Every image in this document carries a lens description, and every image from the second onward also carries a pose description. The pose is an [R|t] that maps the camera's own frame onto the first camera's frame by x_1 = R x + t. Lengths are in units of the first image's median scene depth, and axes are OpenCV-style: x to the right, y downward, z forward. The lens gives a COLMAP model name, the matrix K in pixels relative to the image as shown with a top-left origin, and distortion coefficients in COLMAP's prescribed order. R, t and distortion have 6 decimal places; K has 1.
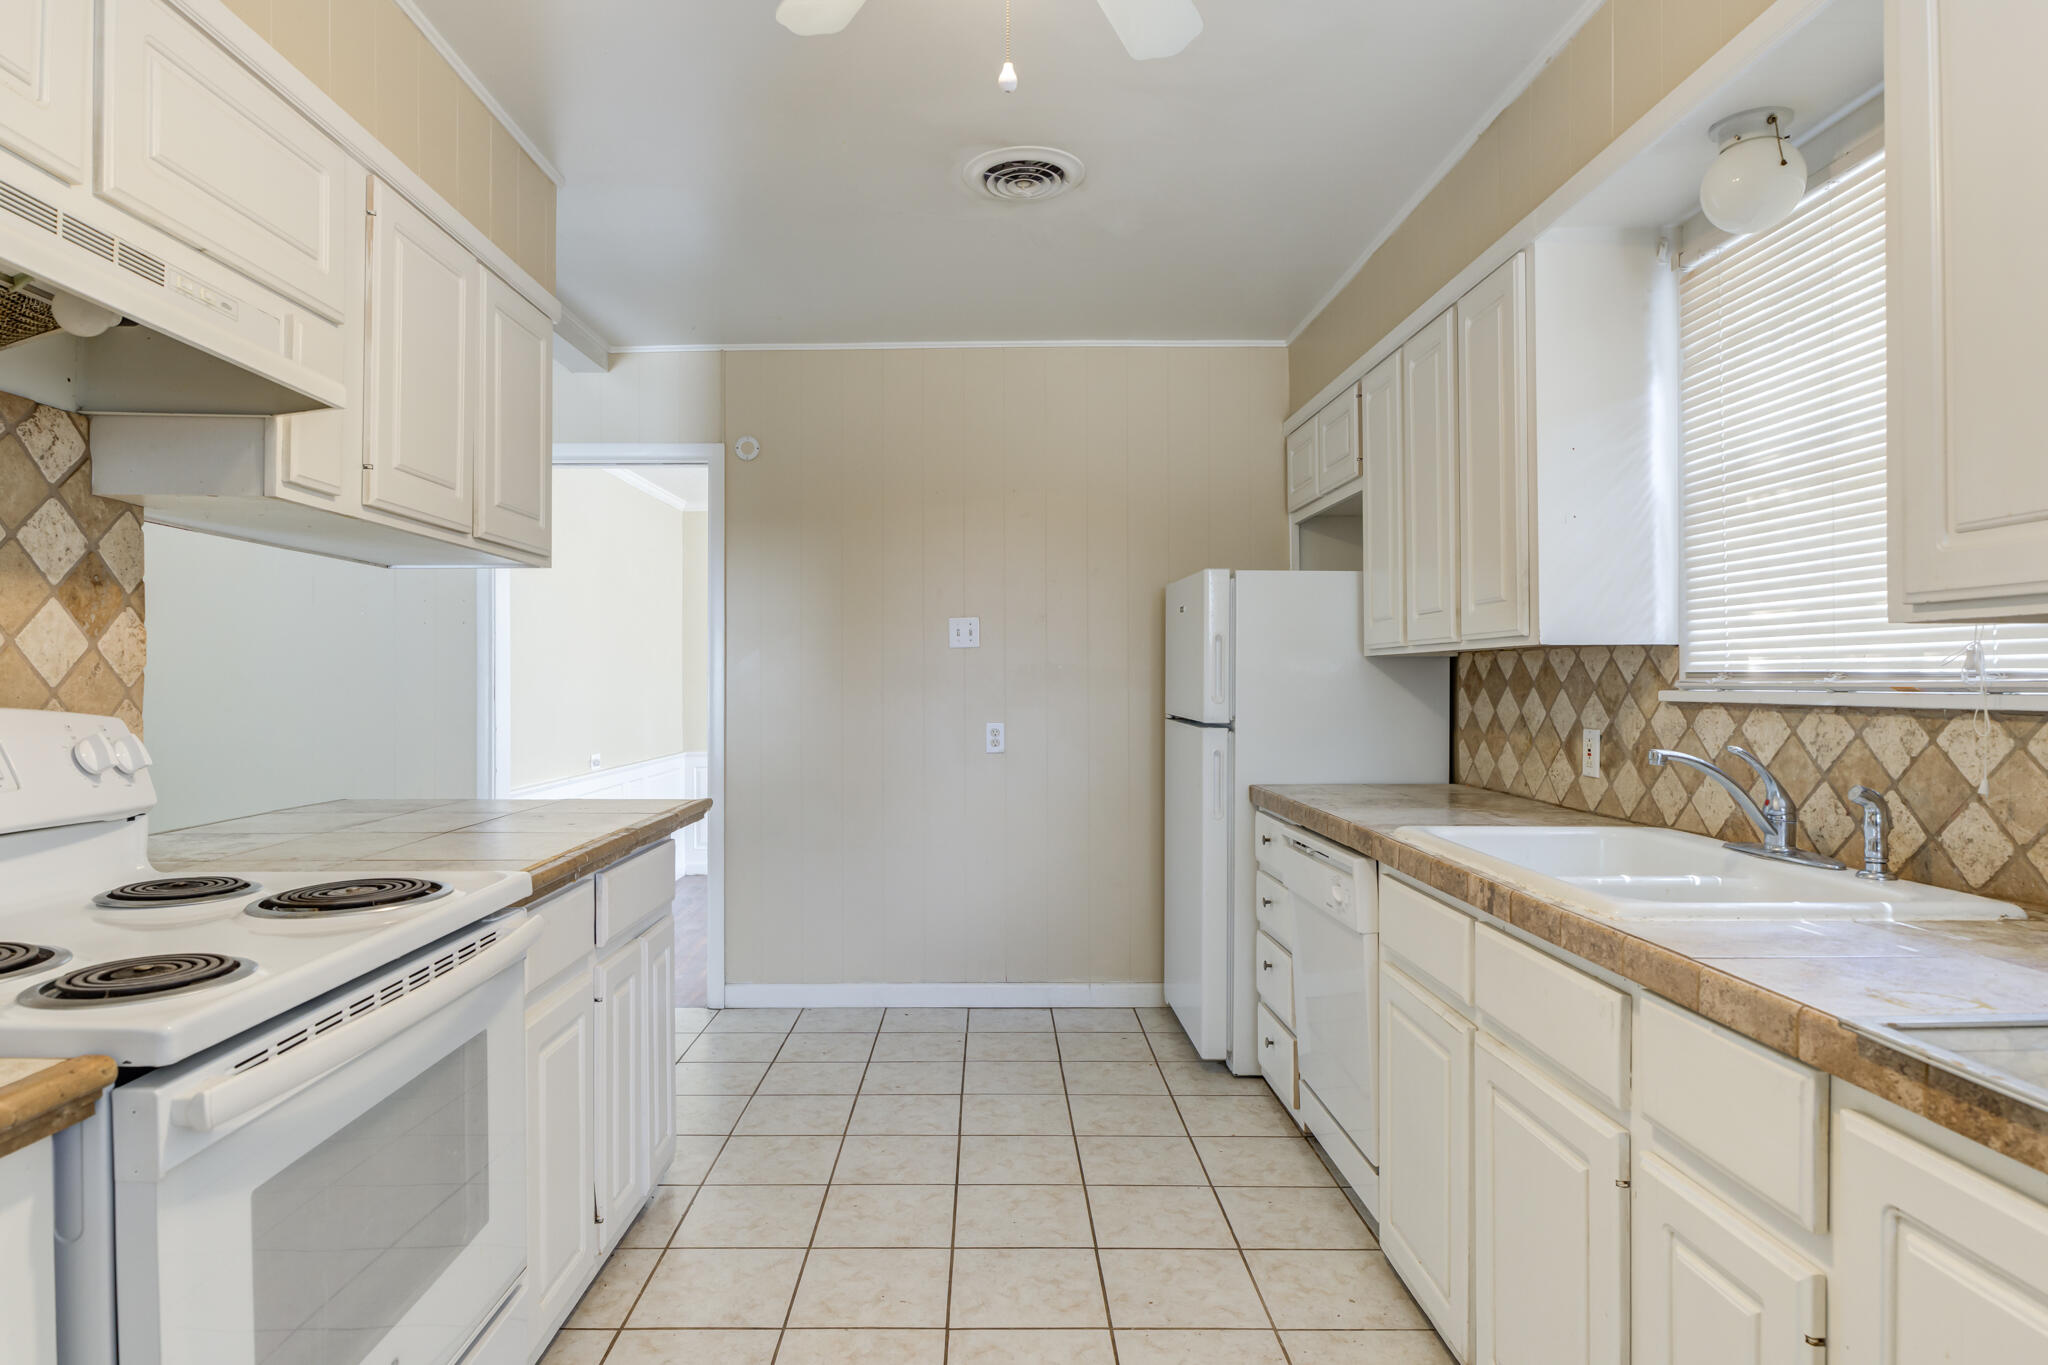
lens RADIAL K [[1182.3, 0, 966.2], [0, 1182.3, 668.7], [0, 0, 1]] dist [-0.000555, -0.000826]
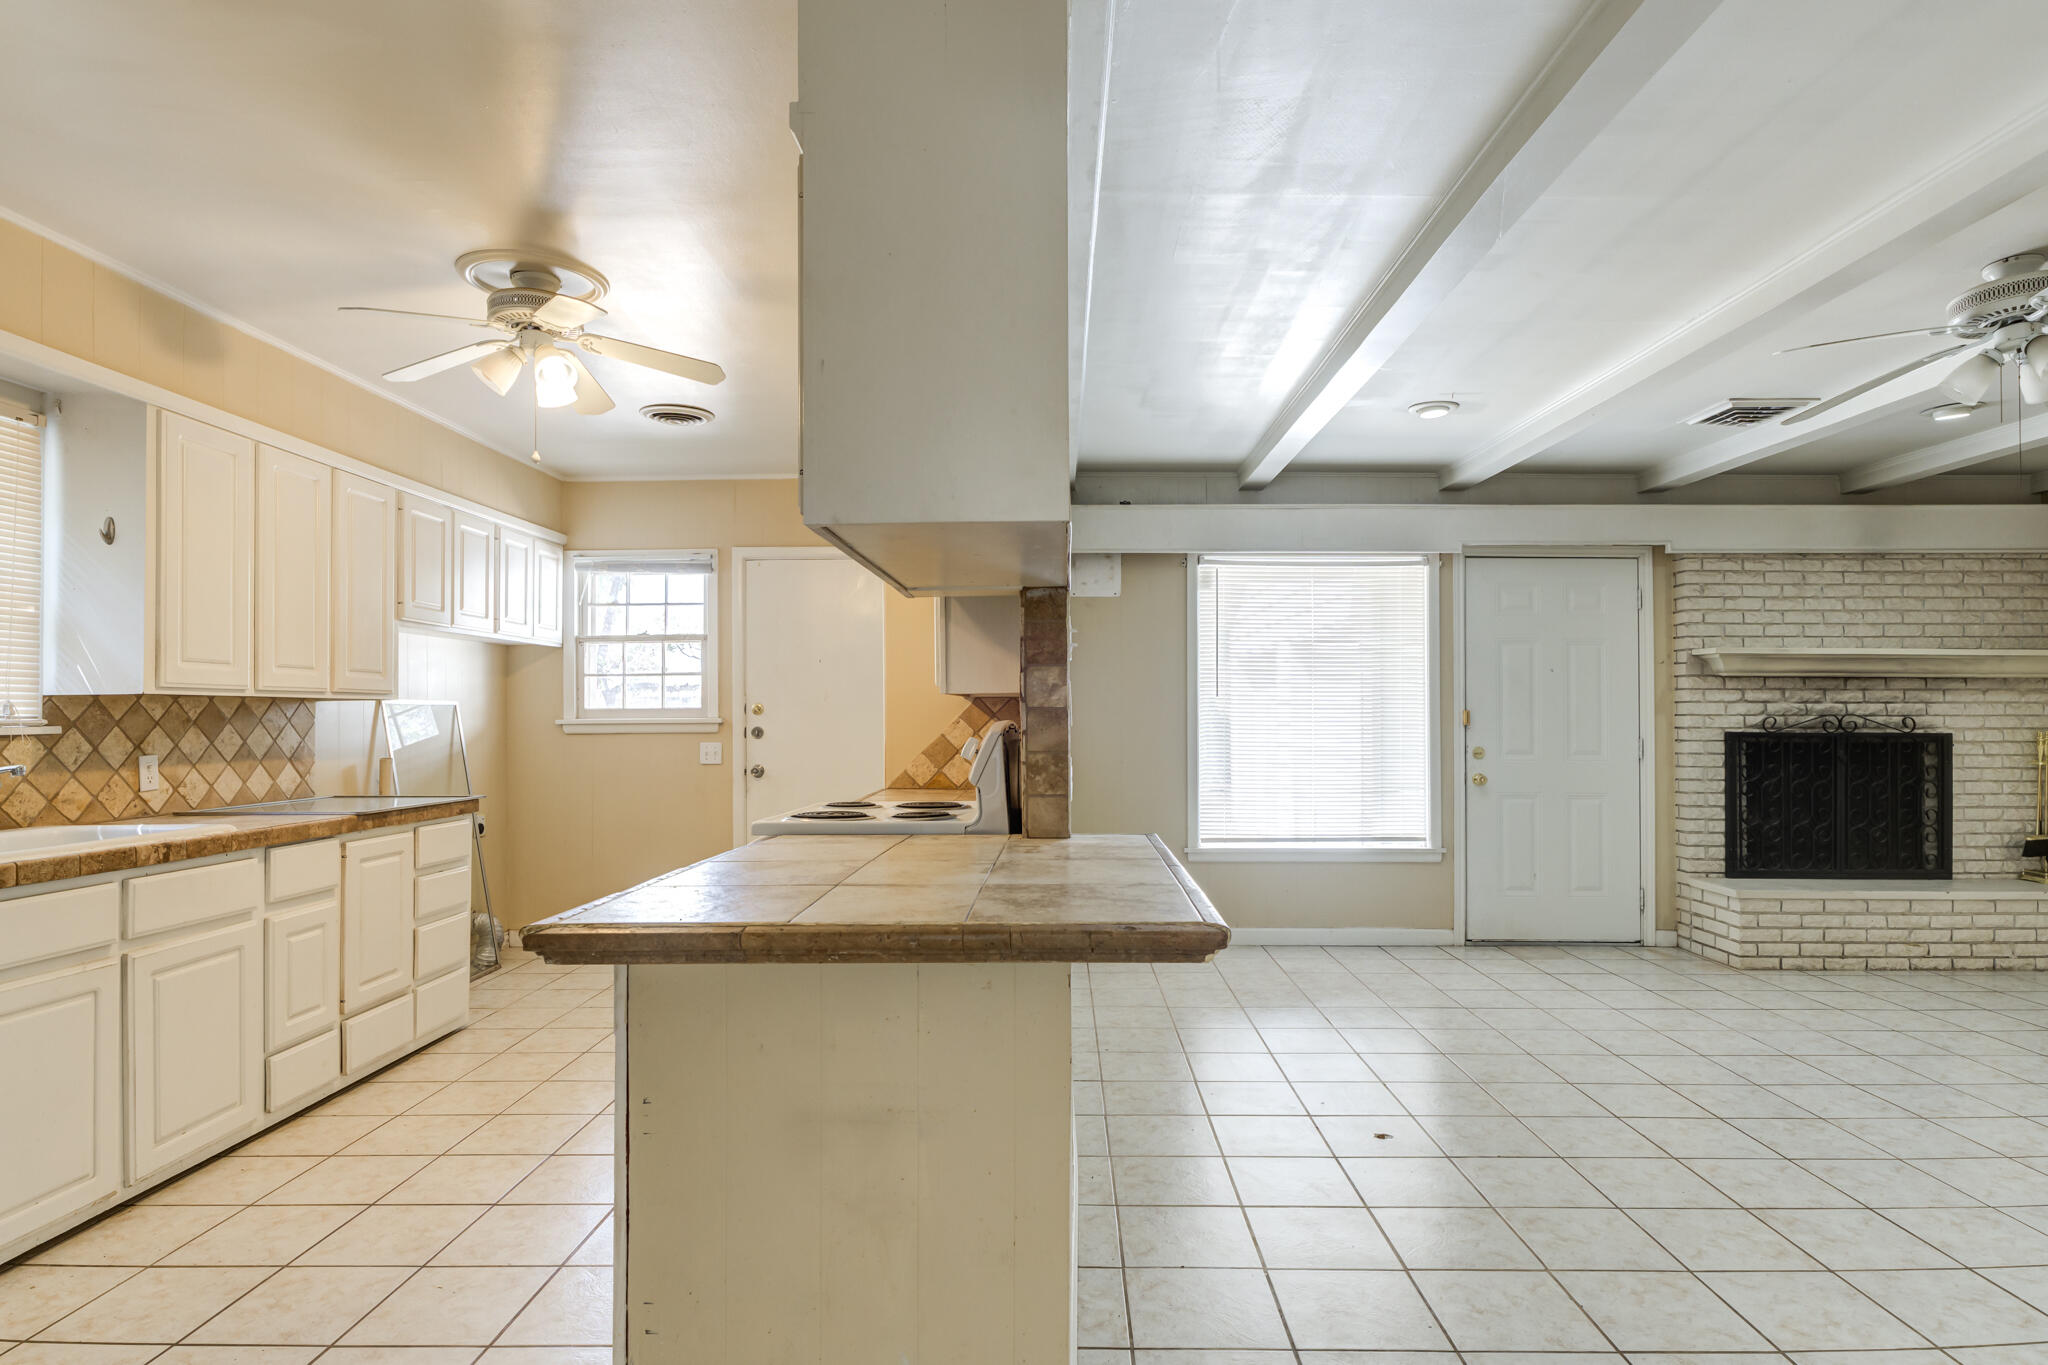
lens RADIAL K [[1103.1, 0, 1050.1], [0, 1103.1, 699.0], [0, 0, 1]] dist [-0.002344, -0.000207]
pose [[-0.999836, 0.010437, -0.014791, -0.583378], [0.010756, 0.999708, -0.021661, 0.023068], [0.014560, -0.021817, -0.999656, 1.979132]]
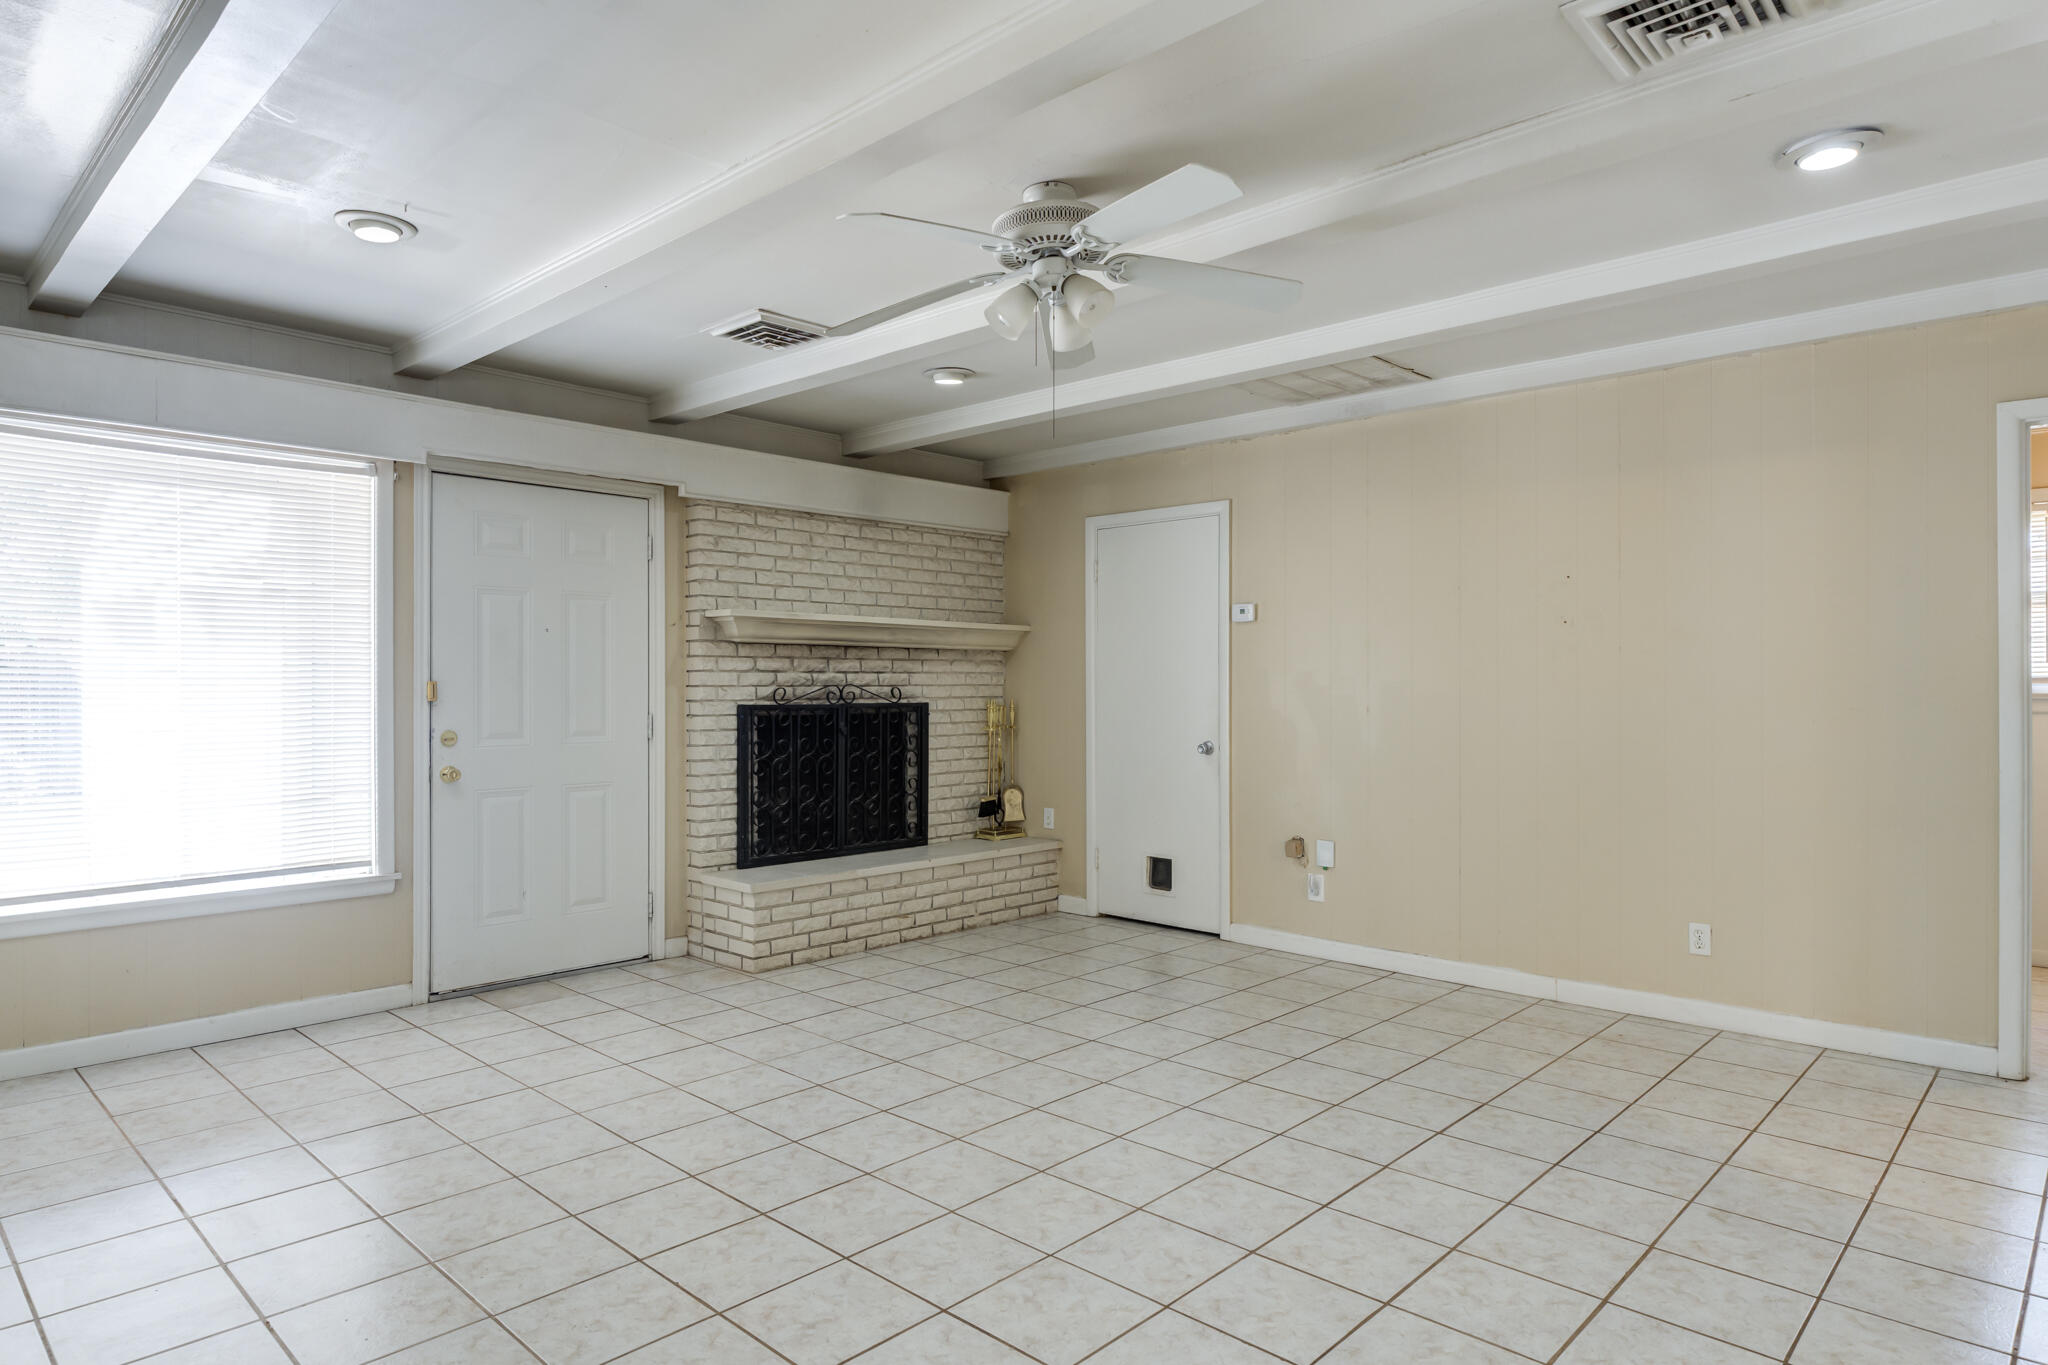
lens RADIAL K [[1182.3, 0, 1020.2], [0, 1182.3, 675.0], [0, 0, 1]] dist [-0.000555, -0.000826]
pose [[-0.676888, 0.008155, -0.736041, -0.752142], [0.016240, 0.999861, -0.003857, 0.019260], [0.735907, -0.014564, -0.676926, 1.603299]]
